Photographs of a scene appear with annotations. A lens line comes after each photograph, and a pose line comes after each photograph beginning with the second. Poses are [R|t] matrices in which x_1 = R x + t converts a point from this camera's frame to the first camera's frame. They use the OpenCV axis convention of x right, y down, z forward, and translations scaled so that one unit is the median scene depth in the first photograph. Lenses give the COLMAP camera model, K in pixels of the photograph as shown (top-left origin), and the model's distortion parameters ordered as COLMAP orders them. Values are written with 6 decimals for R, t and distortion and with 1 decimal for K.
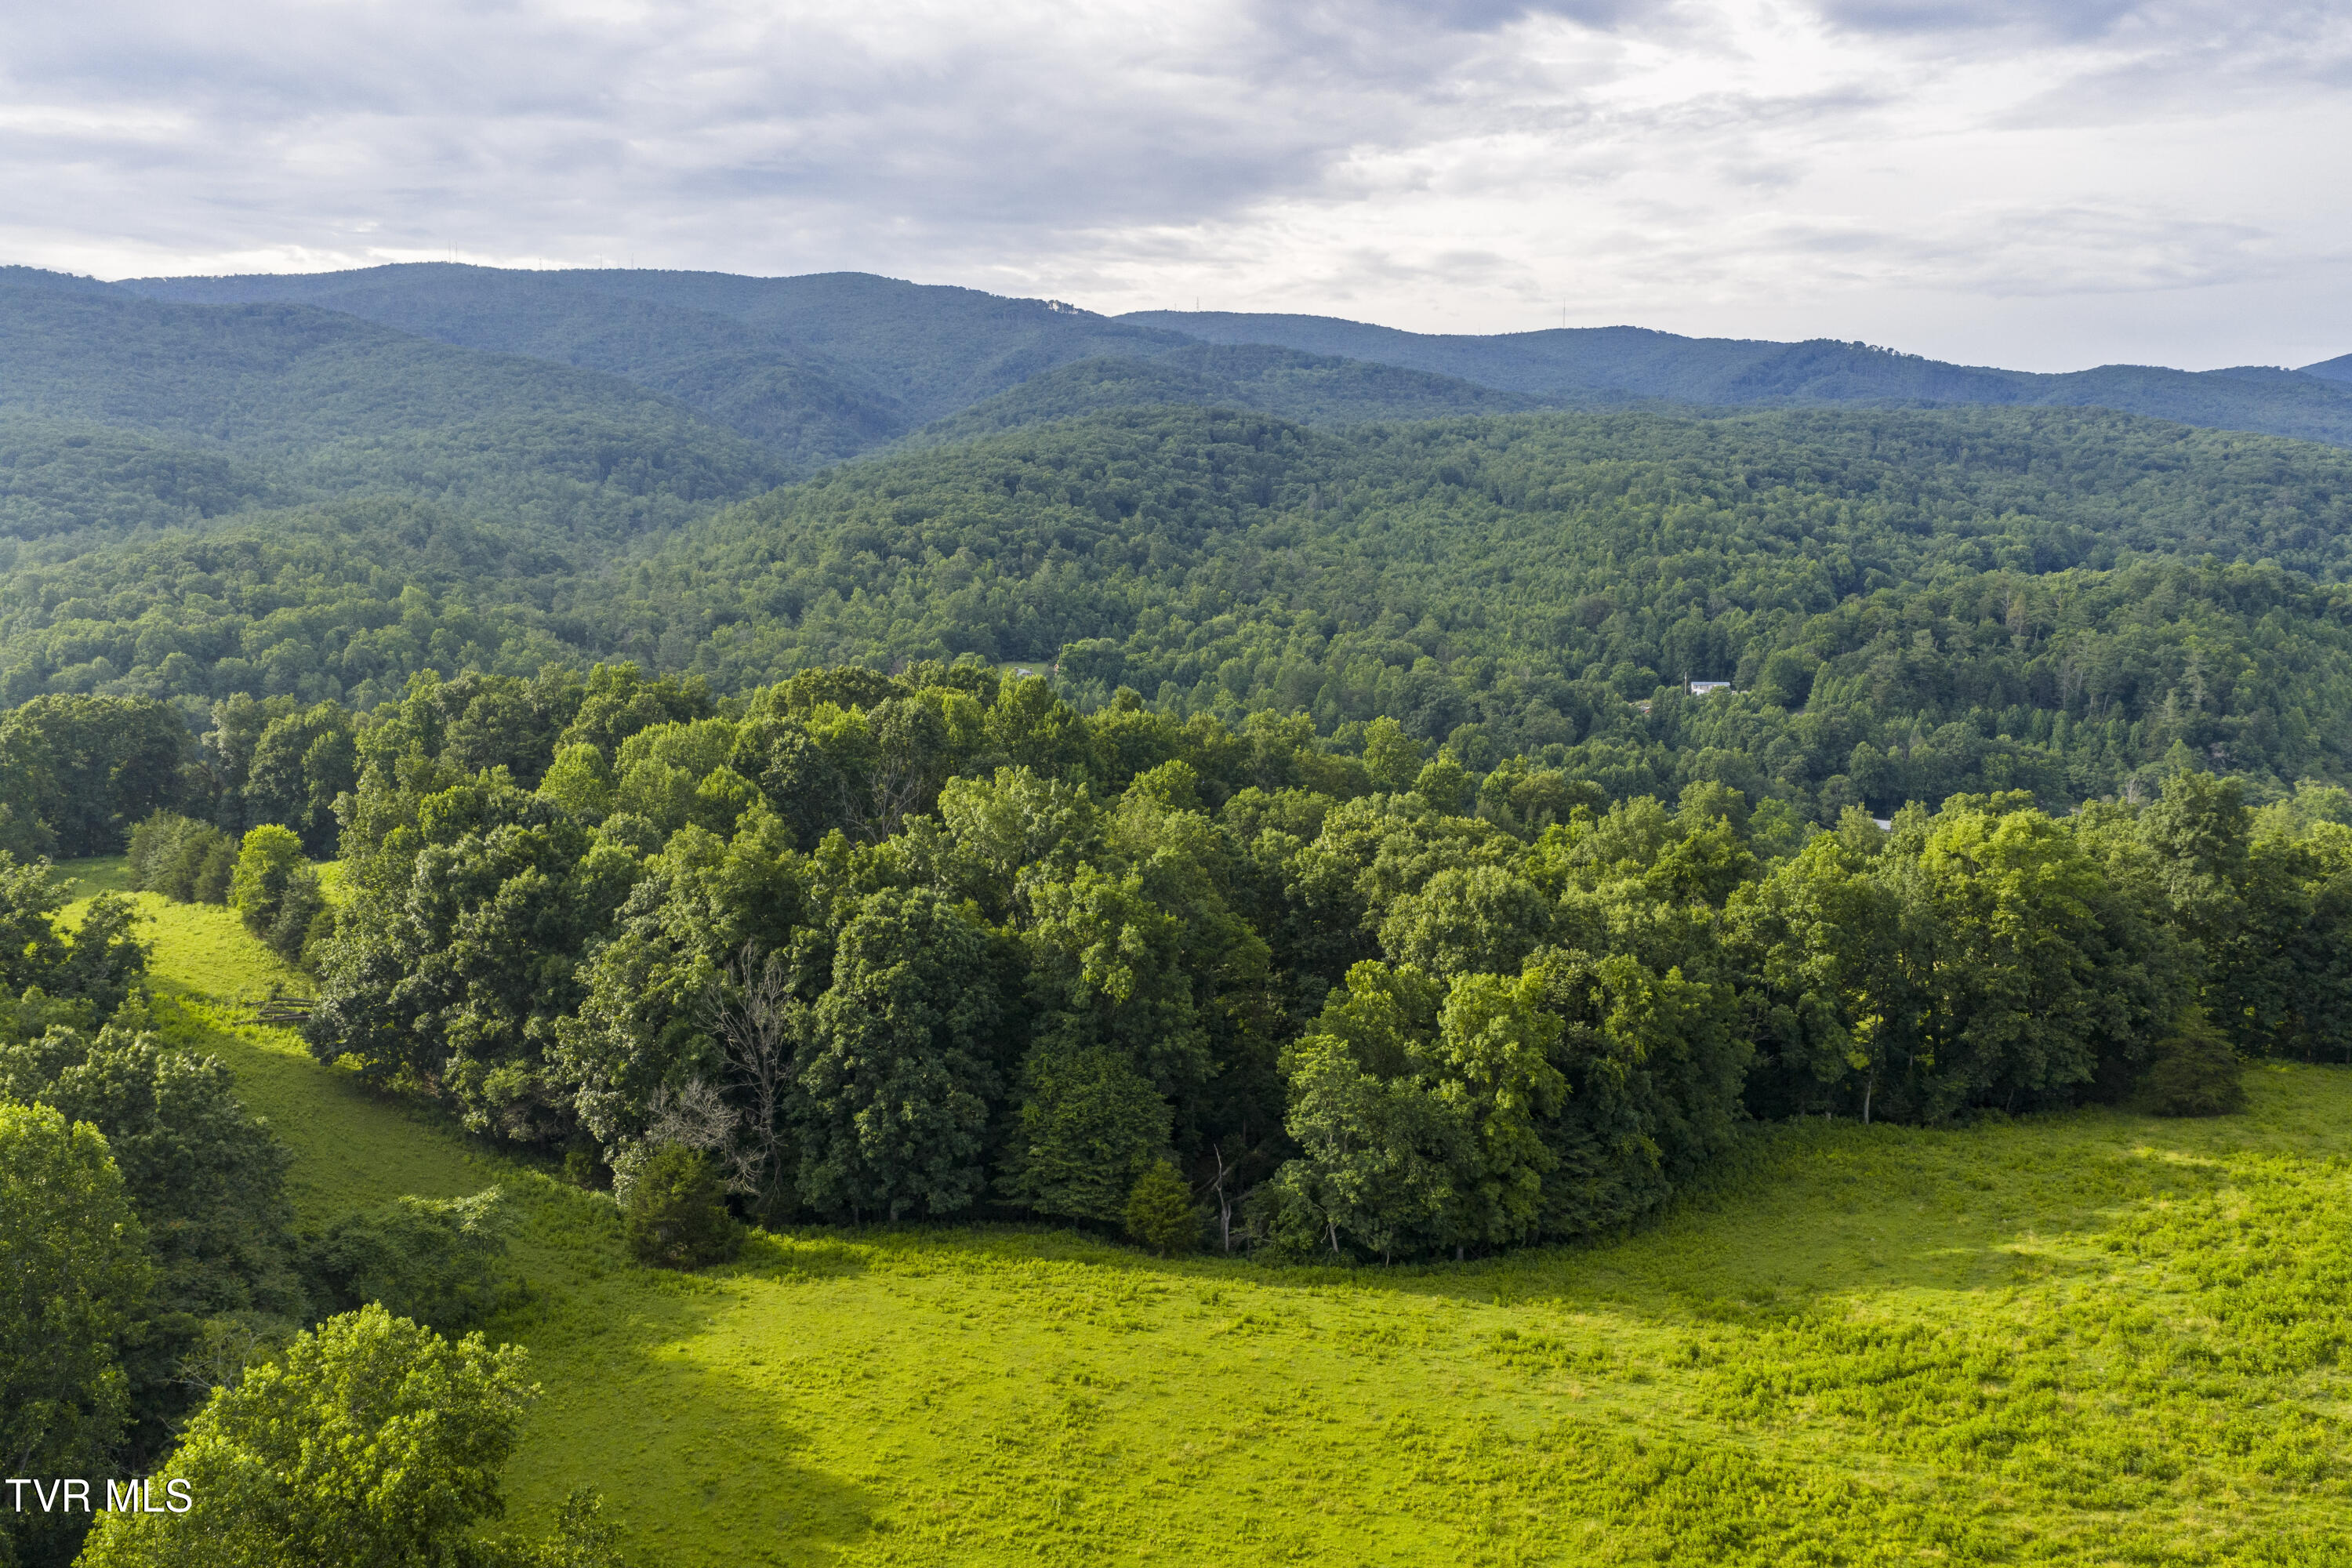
lens RADIAL K [[1944.4, 0, 1185.3], [0, 1944.4, 763.3], [0, 0, 1]] dist [0.014590, -0.023479]
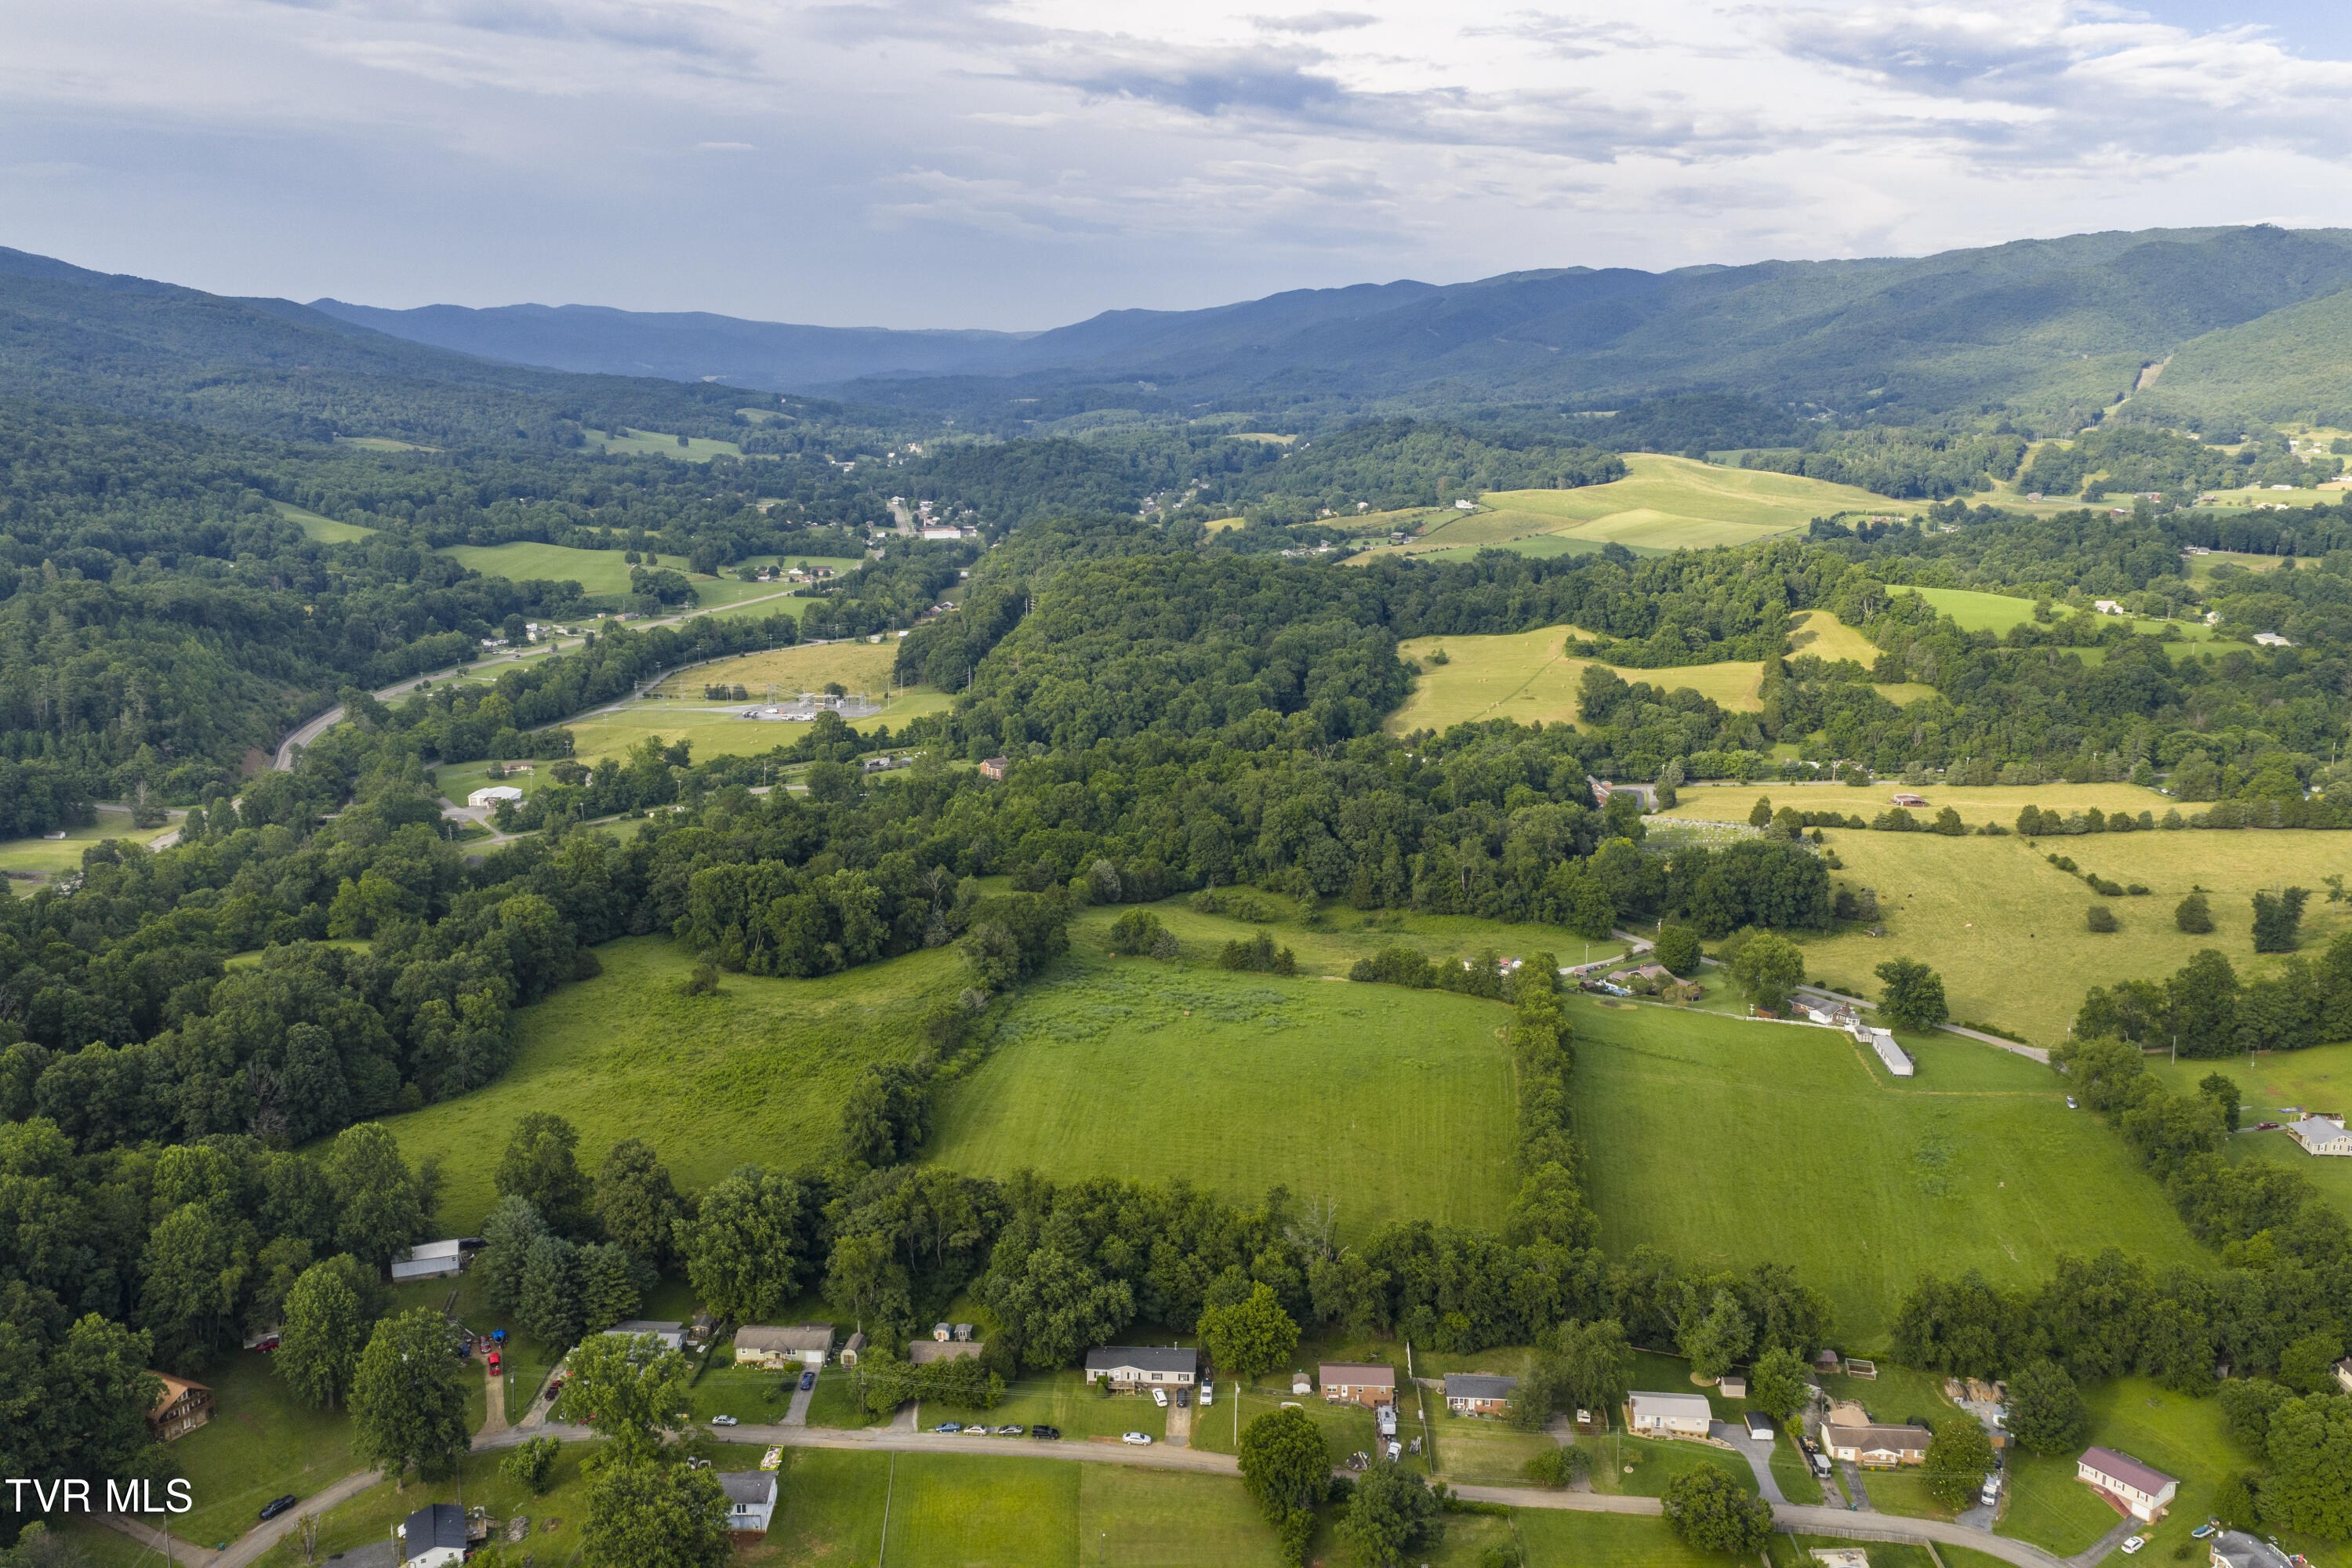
lens RADIAL K [[1944.4, 0, 1191.0], [0, 1944.4, 783.0], [0, 0, 1]] dist [0.014590, -0.023479]
pose [[0.401746, -0.183511, 0.897176, -0.349691], [0.094232, 0.982799, 0.158829, -0.100483], [-0.910890, 0.020734, 0.412128, -0.224802]]
